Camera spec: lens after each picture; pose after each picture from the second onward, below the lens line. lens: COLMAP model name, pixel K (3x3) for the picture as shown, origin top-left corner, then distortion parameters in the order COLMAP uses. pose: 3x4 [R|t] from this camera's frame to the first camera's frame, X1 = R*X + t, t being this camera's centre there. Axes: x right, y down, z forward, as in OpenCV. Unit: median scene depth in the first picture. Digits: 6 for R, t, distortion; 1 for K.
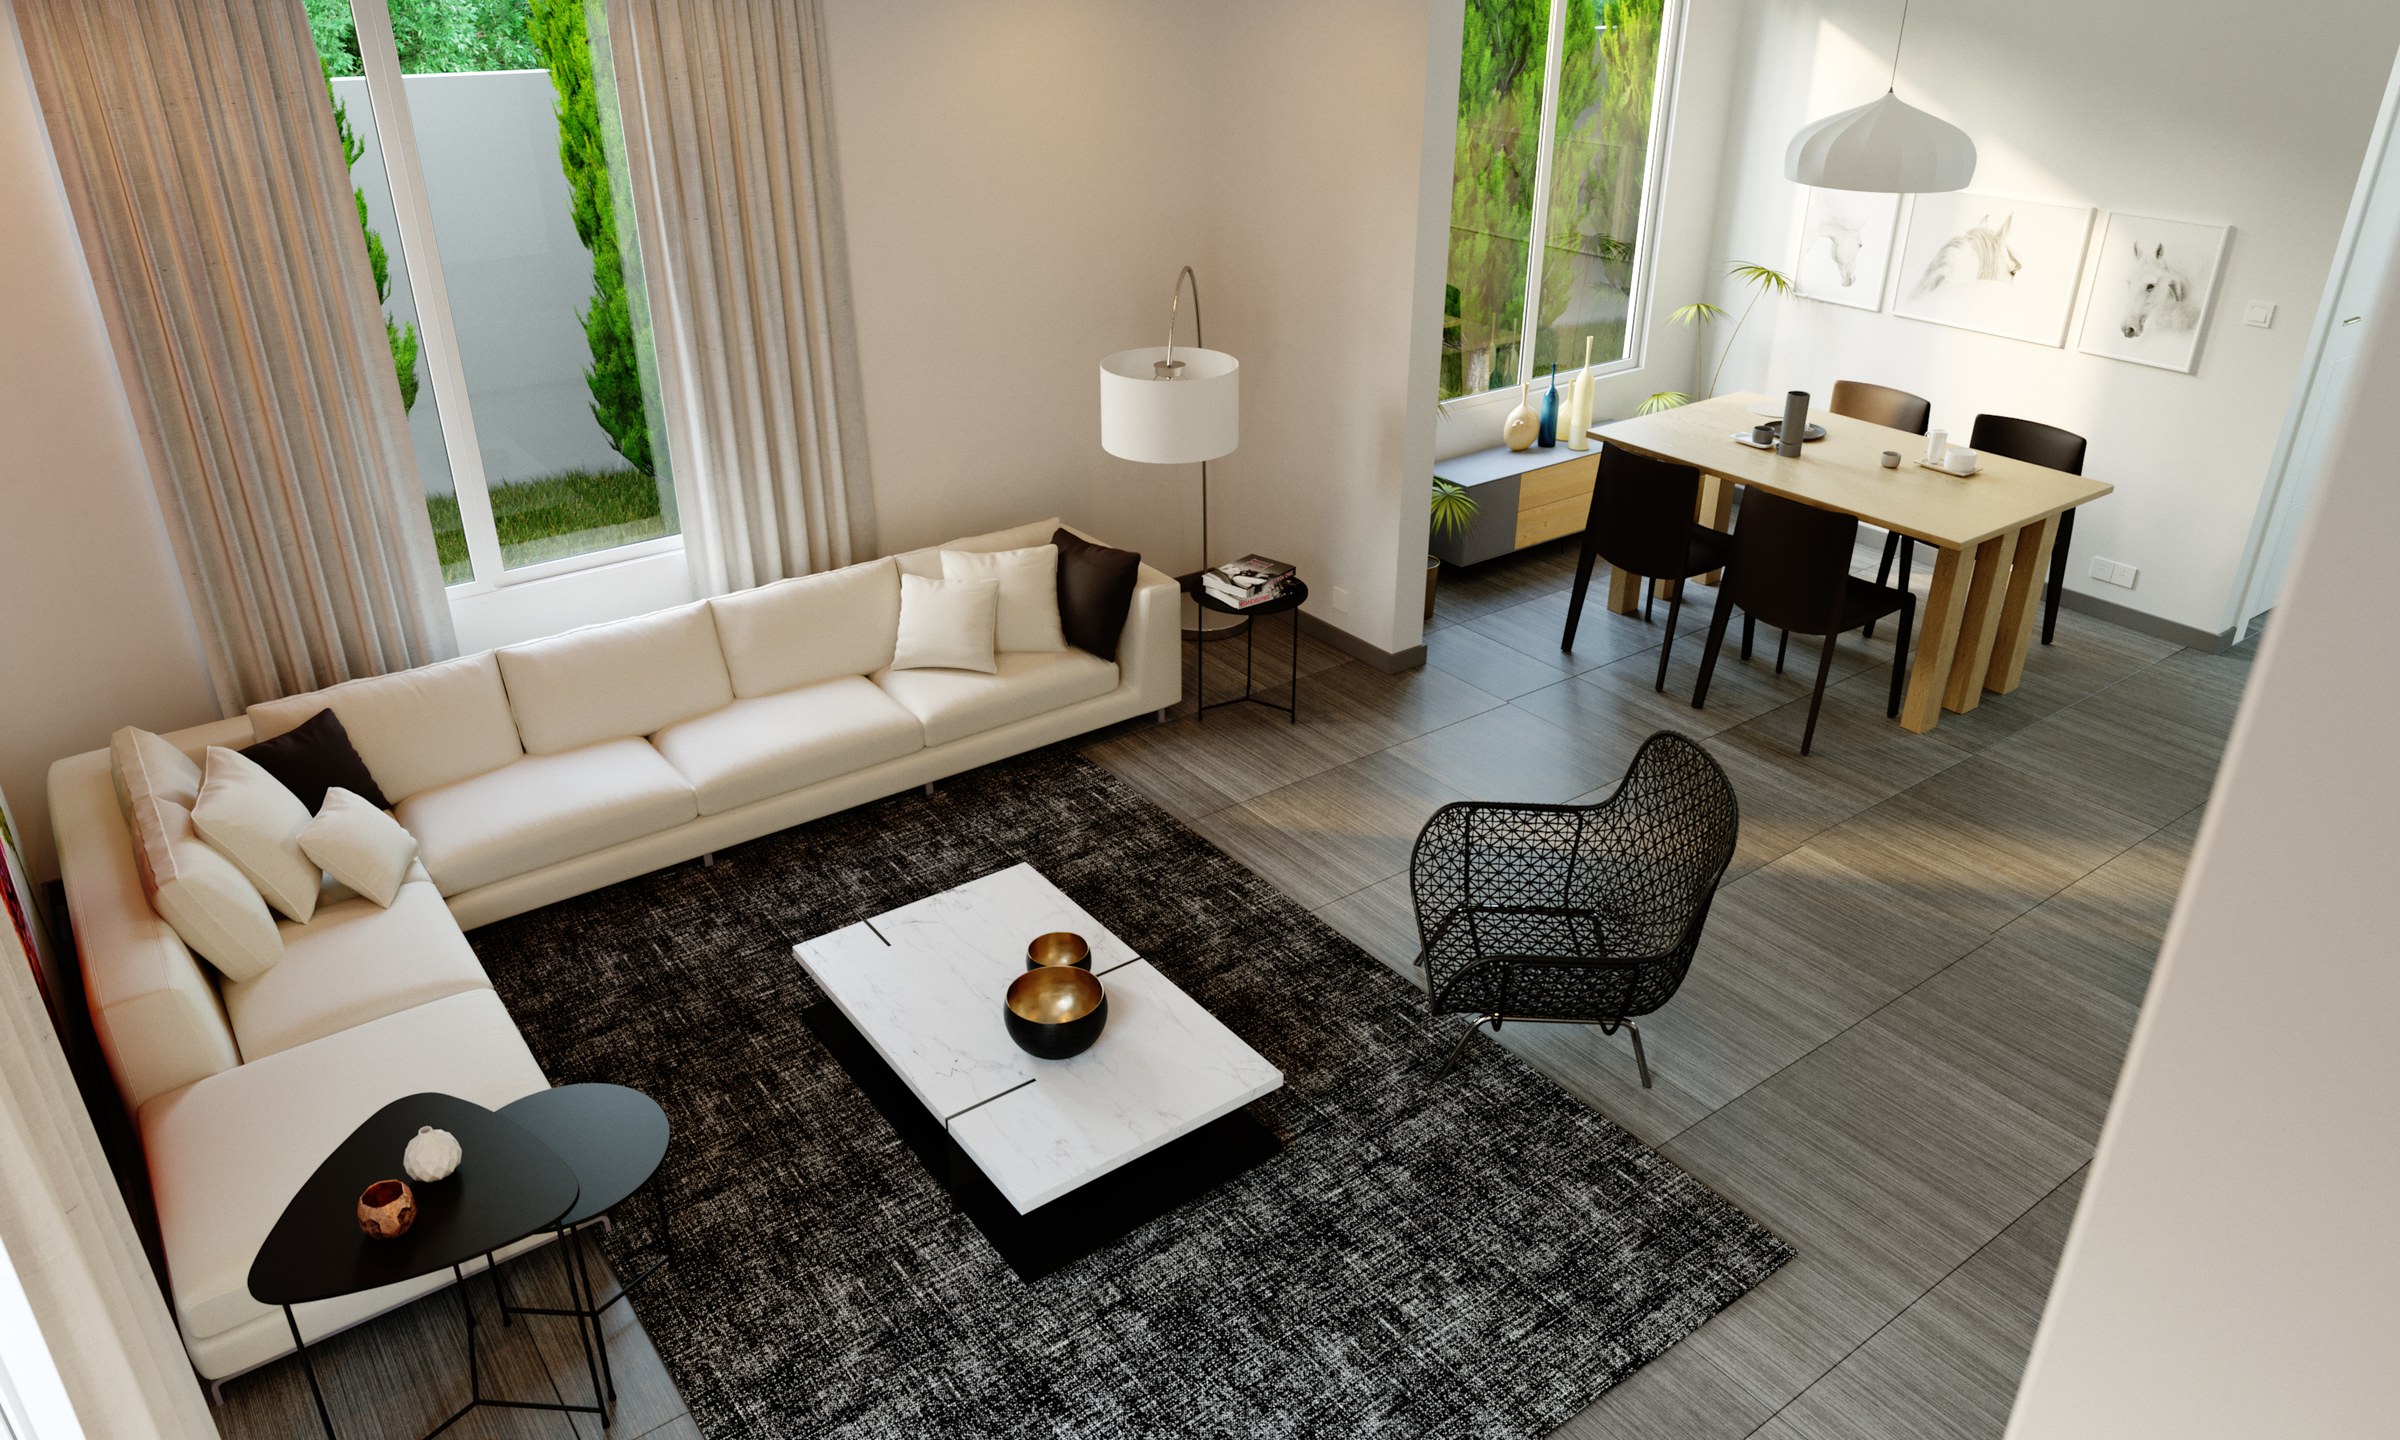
lens RADIAL K [[1603.2, 0, 1197.7], [0, 1603.2, 713.0], [0, 0, 1]] dist [-0.000301, -0.002692]
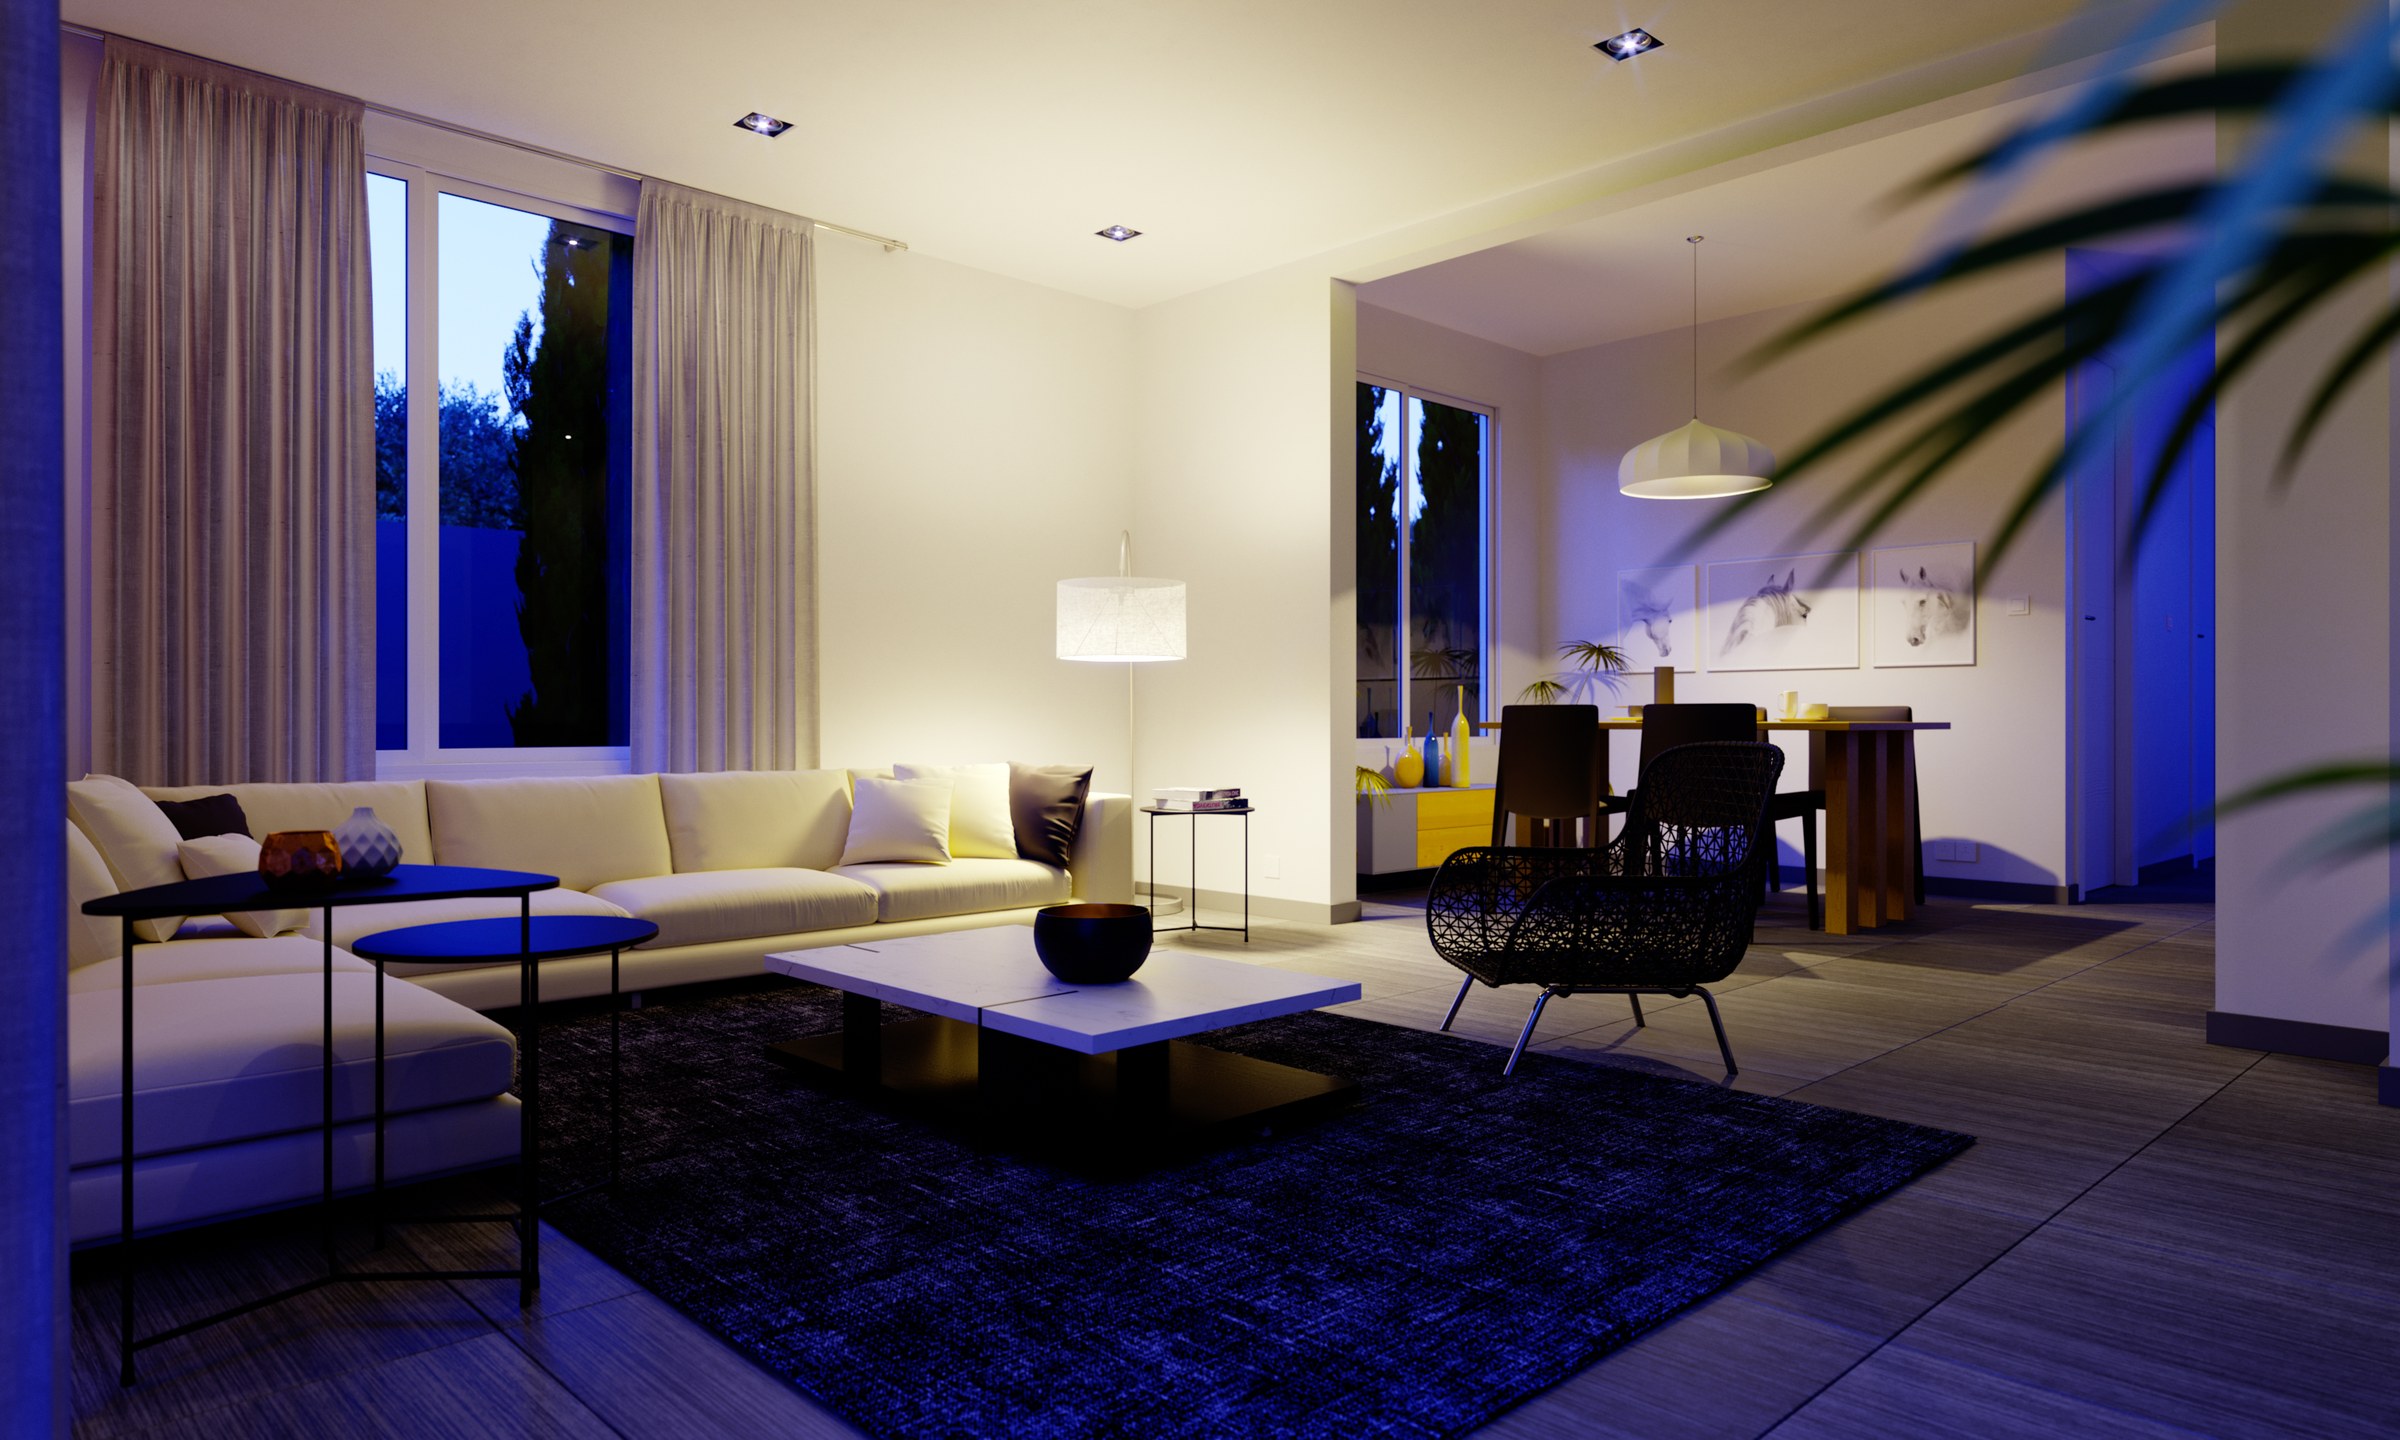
lens RADIAL K [[1446.8, 0, 1198.9], [0, 1446.8, 718.5], [0, 0, 1]] dist [-0.000852, -0.001990]
pose [[0.991525, -0.000255, 0.129913, -0.090713], [0.058298, 0.894531, -0.443188, 0.292913], [-0.116098, 0.447006, 0.886965, 0.165705]]
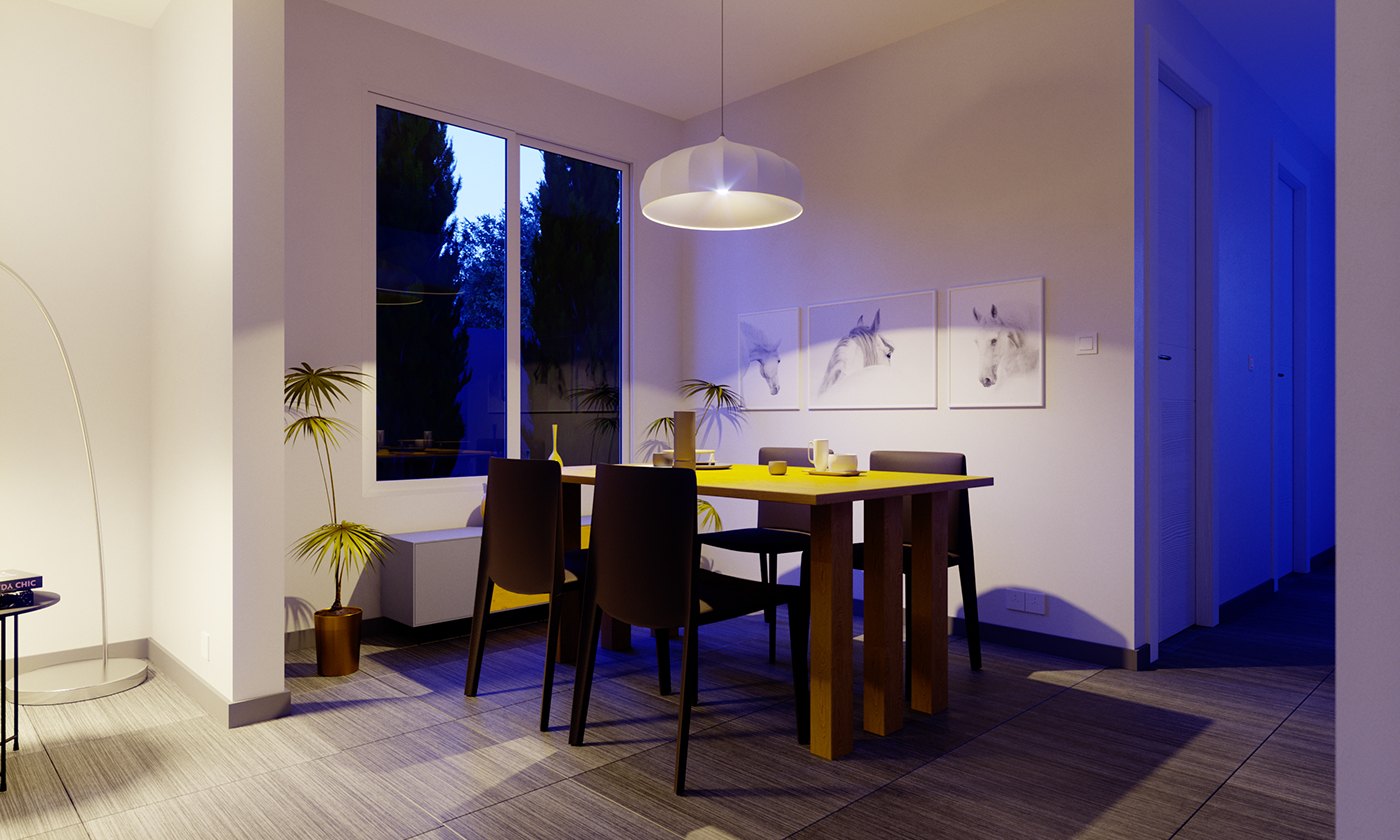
lens RADIAL K [[844.0, 0, 702.6], [0, 844.0, 418.9], [0, 0, 1]] dist [-0.000852, -0.001990]
pose [[0.990605, -0.000237, 0.136752, 0.345458], [0.061449, 0.894126, -0.443580, 0.046128], [-0.122168, 0.447816, 0.885740, 0.582853]]
